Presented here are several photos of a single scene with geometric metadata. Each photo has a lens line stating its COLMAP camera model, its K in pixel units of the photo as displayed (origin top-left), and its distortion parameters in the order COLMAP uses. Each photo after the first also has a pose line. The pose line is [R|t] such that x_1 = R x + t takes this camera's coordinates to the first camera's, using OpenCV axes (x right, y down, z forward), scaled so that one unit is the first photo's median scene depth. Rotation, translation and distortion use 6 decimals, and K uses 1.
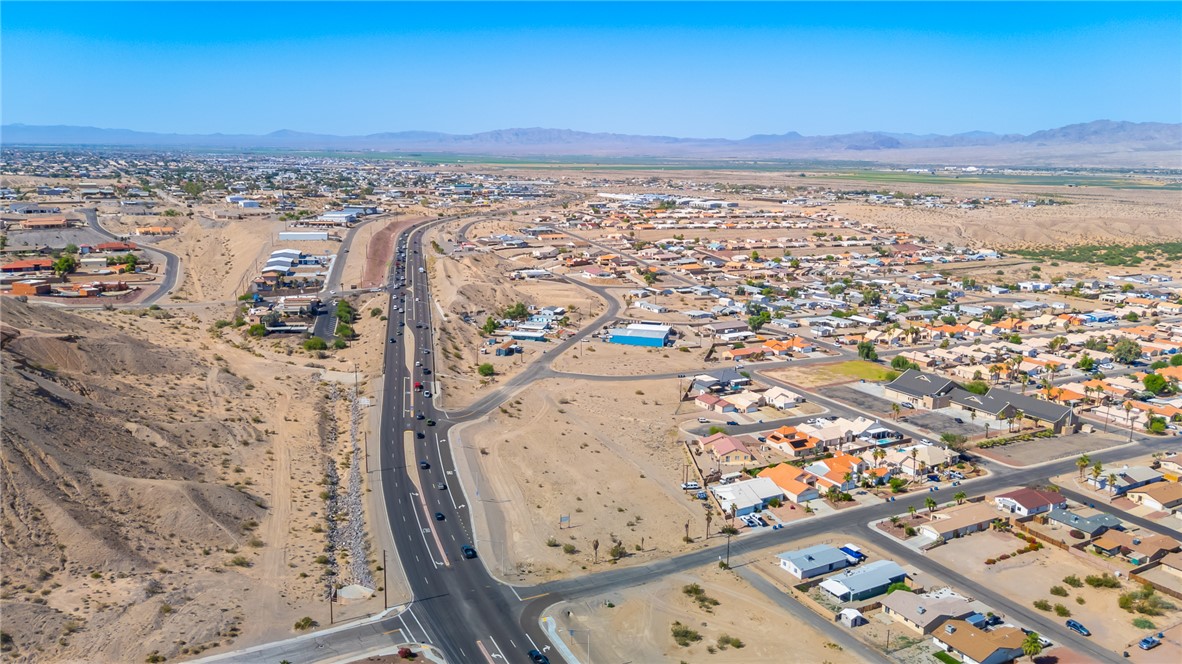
lens RADIAL K [[864.0, 0, 592.3], [0, 864.0, 338.4], [0, 0, 1]] dist [0.088509, -0.091045]
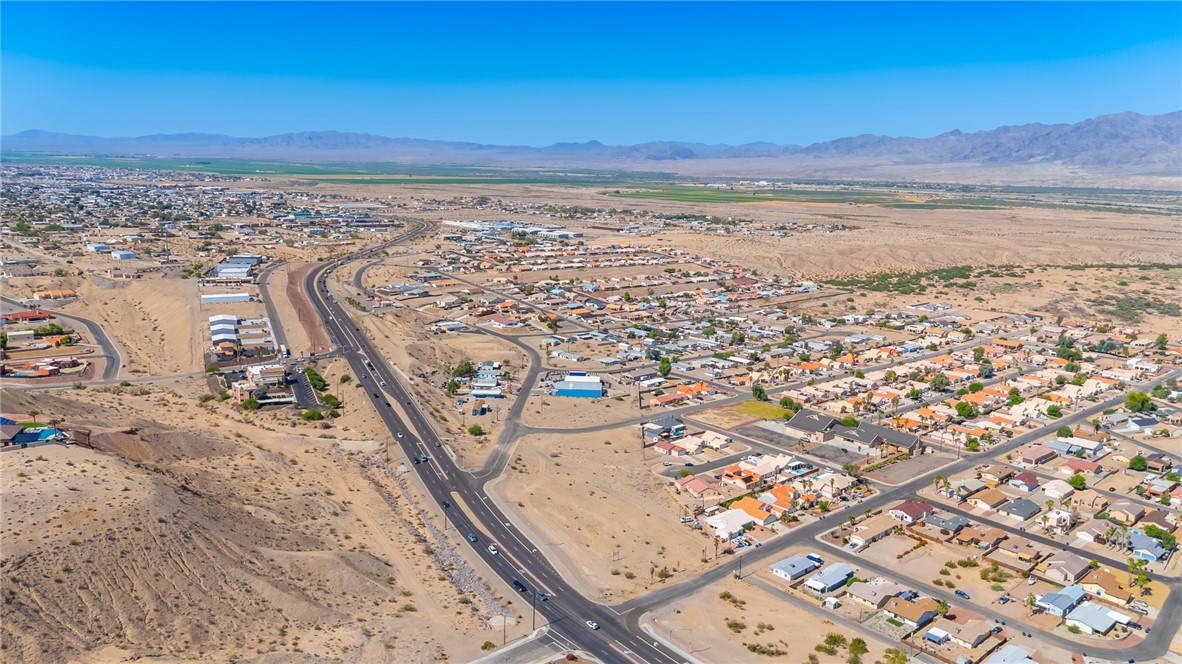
lens RADIAL K [[873.0, 0, 591.0], [0, 873.0, 332.0], [0, 0, 1]] dist [0.096088, -0.133318]
pose [[0.976275, -0.037325, 0.213293, -0.246394], [0.040628, 0.999112, -0.011126, -0.089406], [-0.212689, 0.019528, 0.976925, -0.248330]]
